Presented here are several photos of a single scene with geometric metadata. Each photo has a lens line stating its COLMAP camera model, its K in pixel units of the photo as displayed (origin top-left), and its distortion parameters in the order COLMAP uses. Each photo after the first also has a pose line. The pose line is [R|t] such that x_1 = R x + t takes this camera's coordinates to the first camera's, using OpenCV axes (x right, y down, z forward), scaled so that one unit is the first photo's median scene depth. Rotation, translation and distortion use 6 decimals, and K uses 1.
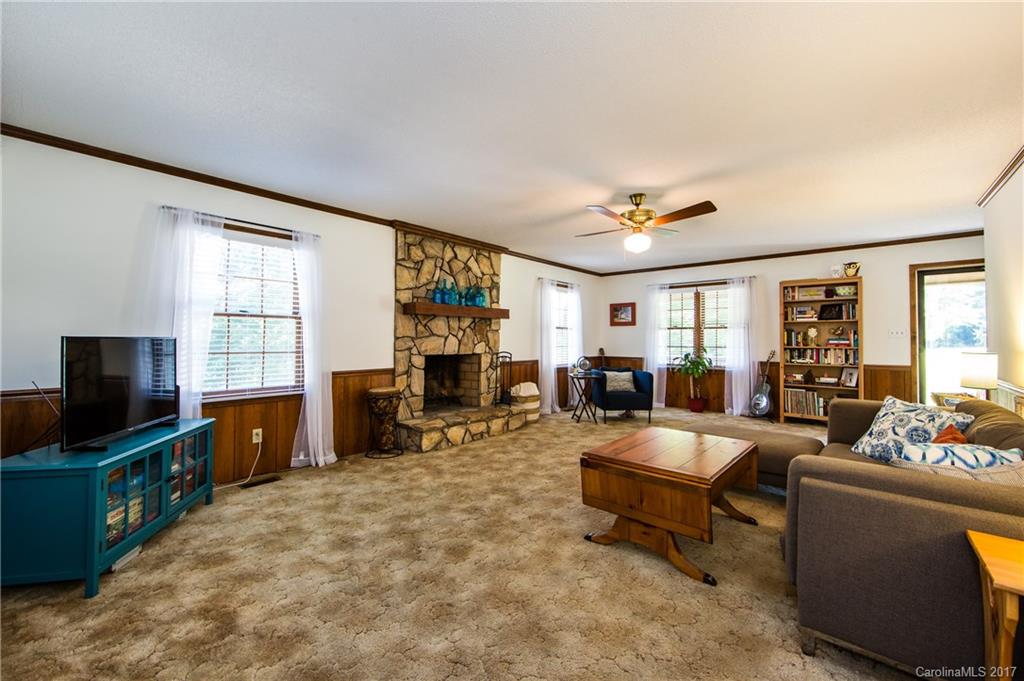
lens RADIAL K [[408.3, 0, 517.4], [0, 408.3, 340.5], [0, 0, 1]] dist [0.001116, 0.000153]
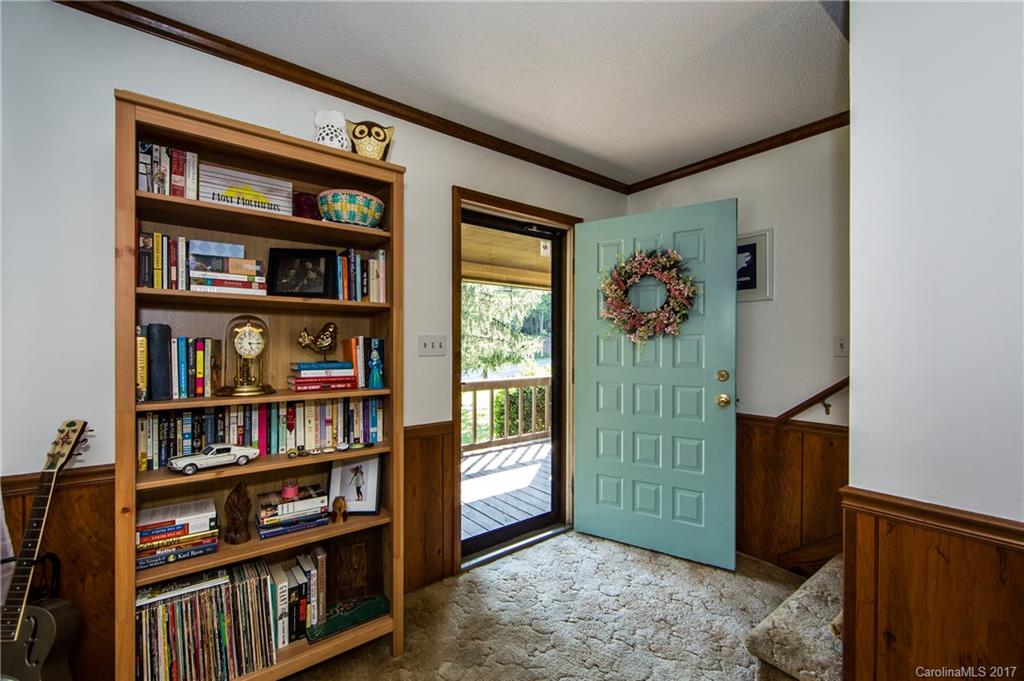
lens RADIAL K [[427.0, 0, 503.4], [0, 427.0, 340.2], [0, 0, 1]] dist [-0.024008, -0.000052]
pose [[0.221907, 0.004524, 0.975057, 0.492930], [-0.001620, 0.999990, -0.004270, -0.019617], [-0.975067, -0.000632, 0.221912, 0.780325]]
